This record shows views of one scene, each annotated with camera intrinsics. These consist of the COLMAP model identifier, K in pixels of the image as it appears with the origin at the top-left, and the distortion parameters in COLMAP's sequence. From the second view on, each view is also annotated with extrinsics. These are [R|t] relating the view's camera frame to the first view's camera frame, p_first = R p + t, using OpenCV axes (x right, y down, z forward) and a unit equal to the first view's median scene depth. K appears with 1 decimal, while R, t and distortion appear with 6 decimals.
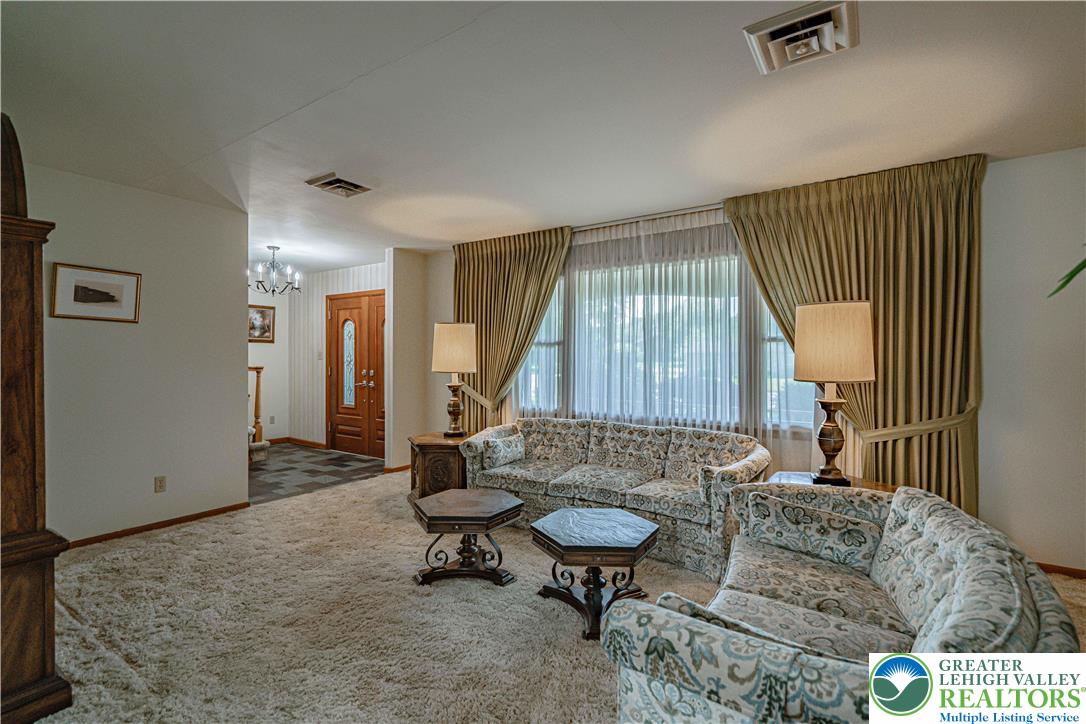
lens RADIAL K [[498.4, 0, 541.0], [0, 498.4, 360.3], [0, 0, 1]] dist [-0.003380, 0.000028]
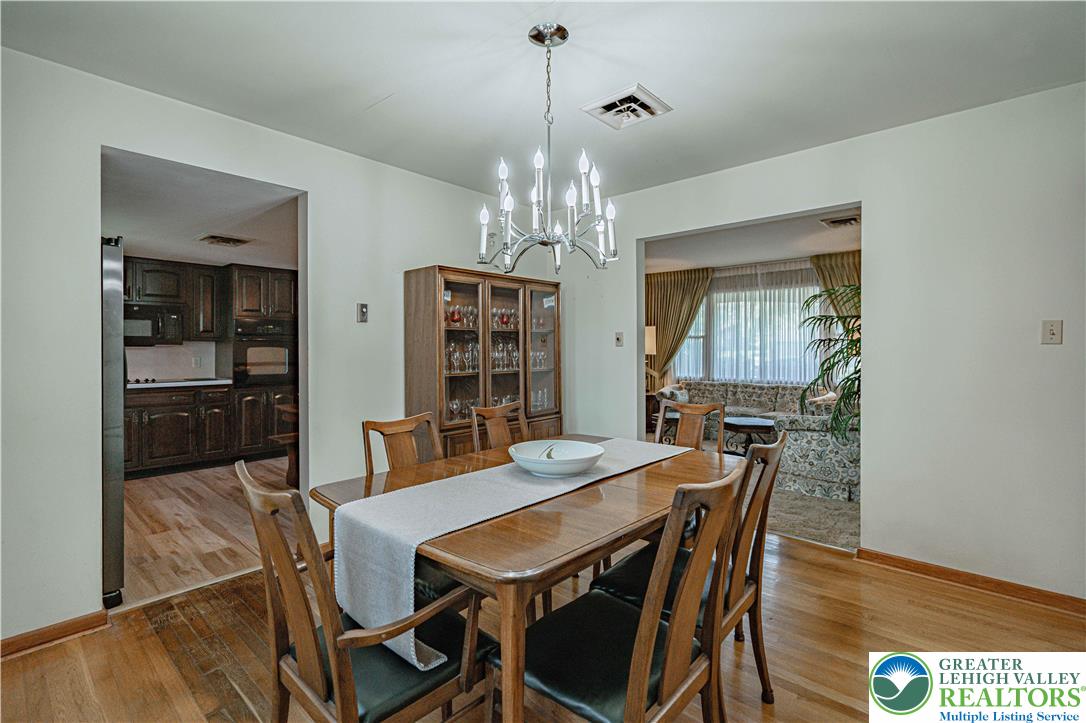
lens RADIAL K [[498.4, 0, 538.7], [0, 498.4, 352.8], [0, 0, 1]] dist [-0.003380, 0.000028]
pose [[0.989582, 0.000306, -0.143969, -0.292373], [0.000055, 0.999997, 0.002501, 0.014818], [0.143970, -0.002483, 0.989579, -0.779769]]
